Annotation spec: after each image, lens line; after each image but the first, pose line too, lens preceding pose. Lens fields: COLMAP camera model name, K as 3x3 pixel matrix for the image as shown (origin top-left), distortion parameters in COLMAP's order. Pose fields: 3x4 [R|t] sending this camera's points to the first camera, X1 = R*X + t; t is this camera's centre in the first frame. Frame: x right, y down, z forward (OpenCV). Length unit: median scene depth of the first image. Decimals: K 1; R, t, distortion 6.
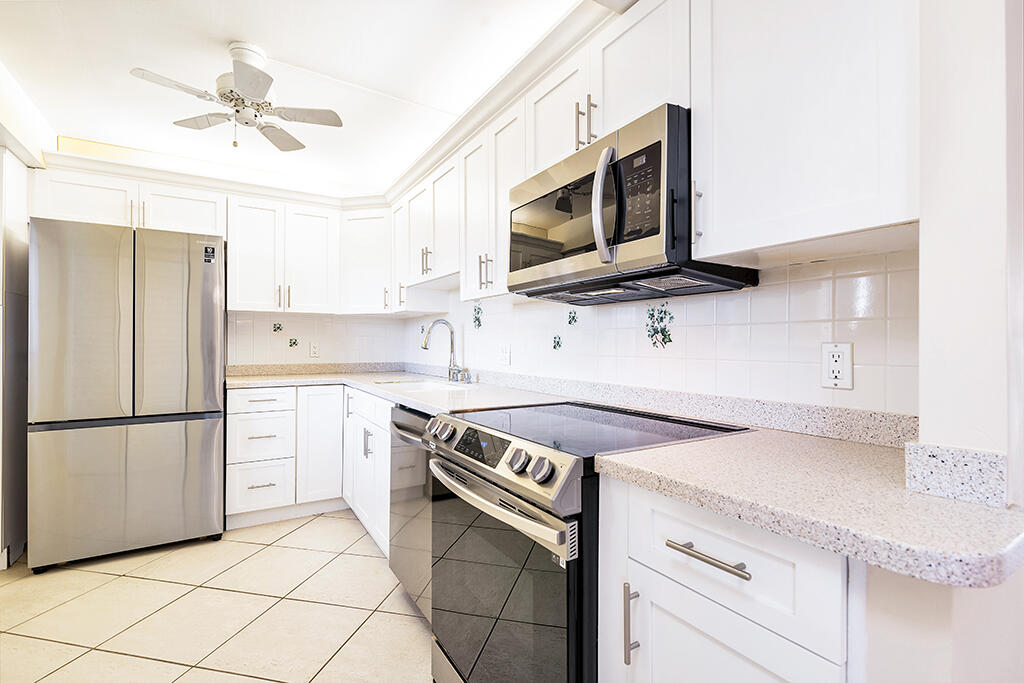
lens RADIAL K [[463.6, 0, 510.0], [0, 463.6, 343.1], [0, 0, 1]] dist [-0.000673, -0.000432]
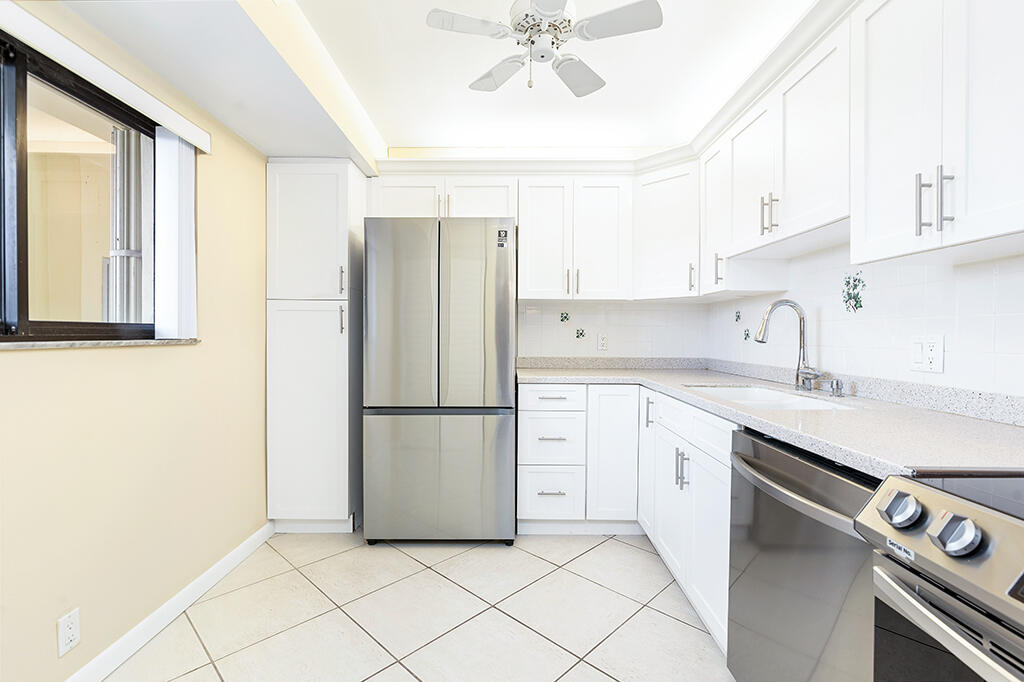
lens RADIAL K [[463.6, 0, 511.4], [0, 463.6, 338.1], [0, 0, 1]] dist [-0.000673, -0.000432]
pose [[0.849626, 0.005307, -0.527360, -0.135992], [-0.001398, 0.999969, 0.007811, 0.001207], [0.527385, -0.005899, 0.849606, 0.208473]]
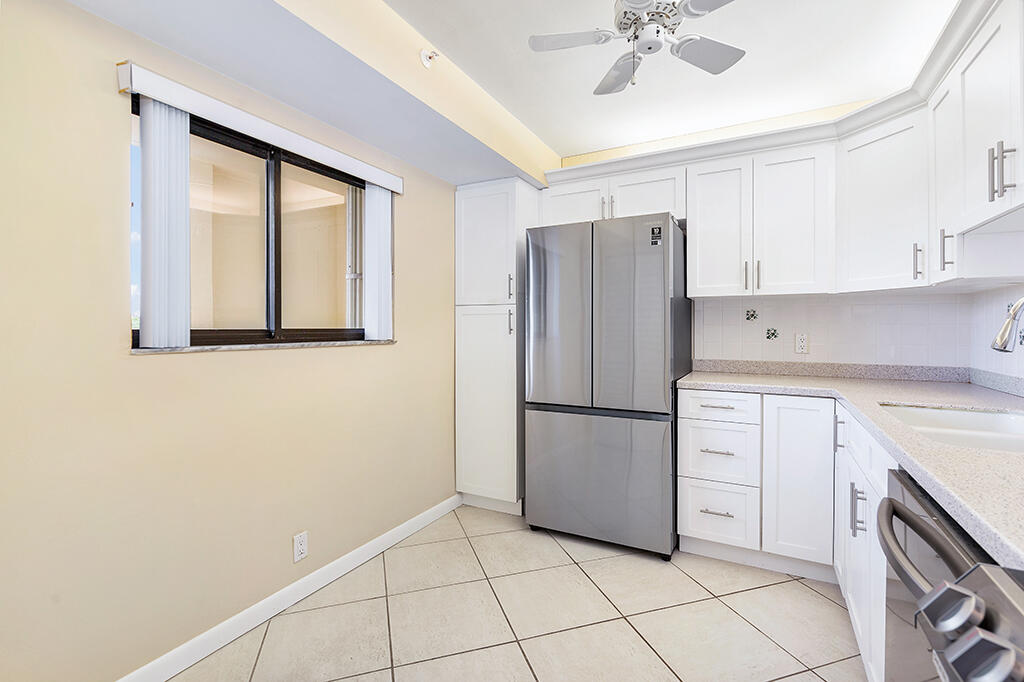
lens RADIAL K [[463.6, 0, 513.6], [0, 463.6, 329.1], [0, 0, 1]] dist [-0.000673, -0.000432]
pose [[0.504896, -0.001816, -0.863178, -0.019630], [0.000649, 0.999998, -0.001724, -0.010658], [0.863180, 0.000310, 0.504897, 0.302322]]
